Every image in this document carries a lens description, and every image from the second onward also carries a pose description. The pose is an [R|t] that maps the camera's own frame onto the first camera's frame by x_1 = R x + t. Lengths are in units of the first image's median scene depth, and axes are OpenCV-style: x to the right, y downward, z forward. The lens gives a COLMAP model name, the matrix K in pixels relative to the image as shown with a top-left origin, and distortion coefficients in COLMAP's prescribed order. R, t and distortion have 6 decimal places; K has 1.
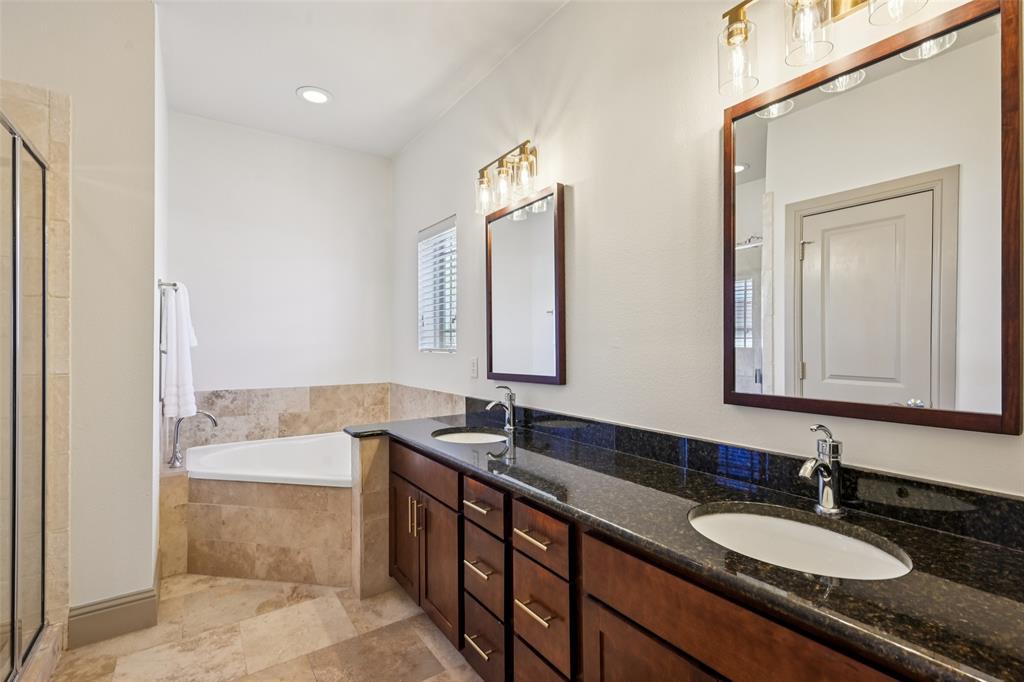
lens RADIAL K [[455.4, 0, 513.5], [0, 455.4, 346.2], [0, 0, 1]] dist [0.002781, 0.000016]
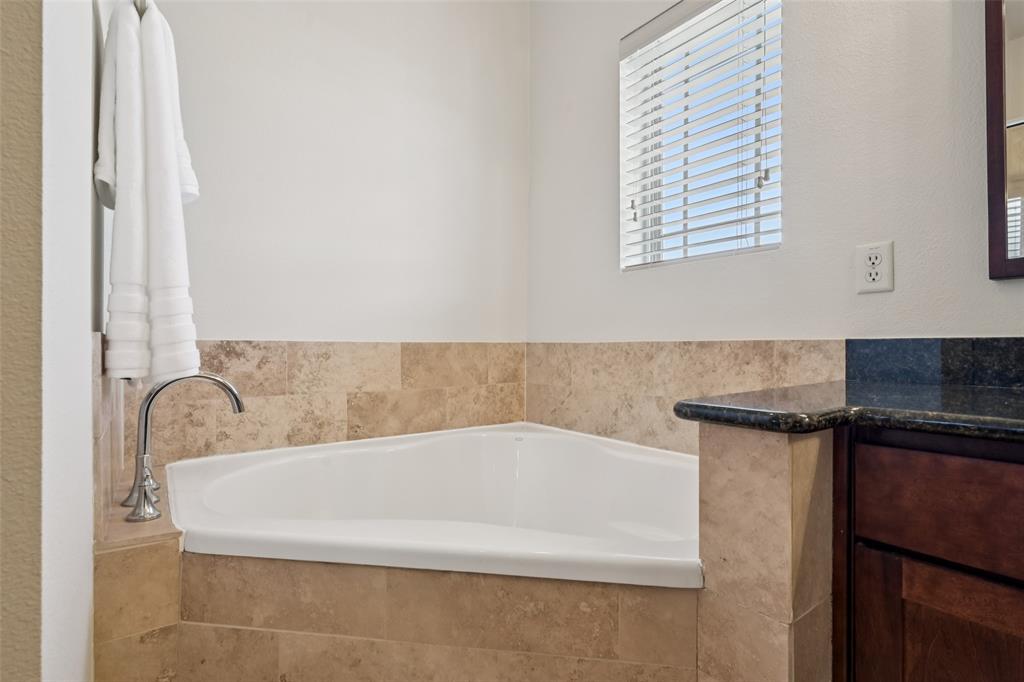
lens RADIAL K [[489.8, 0, 523.1], [0, 489.8, 348.5], [0, 0, 1]] dist [0.001245, 0.000210]
pose [[0.999510, 0.001606, 0.031271, -0.462773], [-0.001857, 0.999966, 0.008004, 0.128925], [-0.031257, -0.008058, 0.999479, 0.618391]]
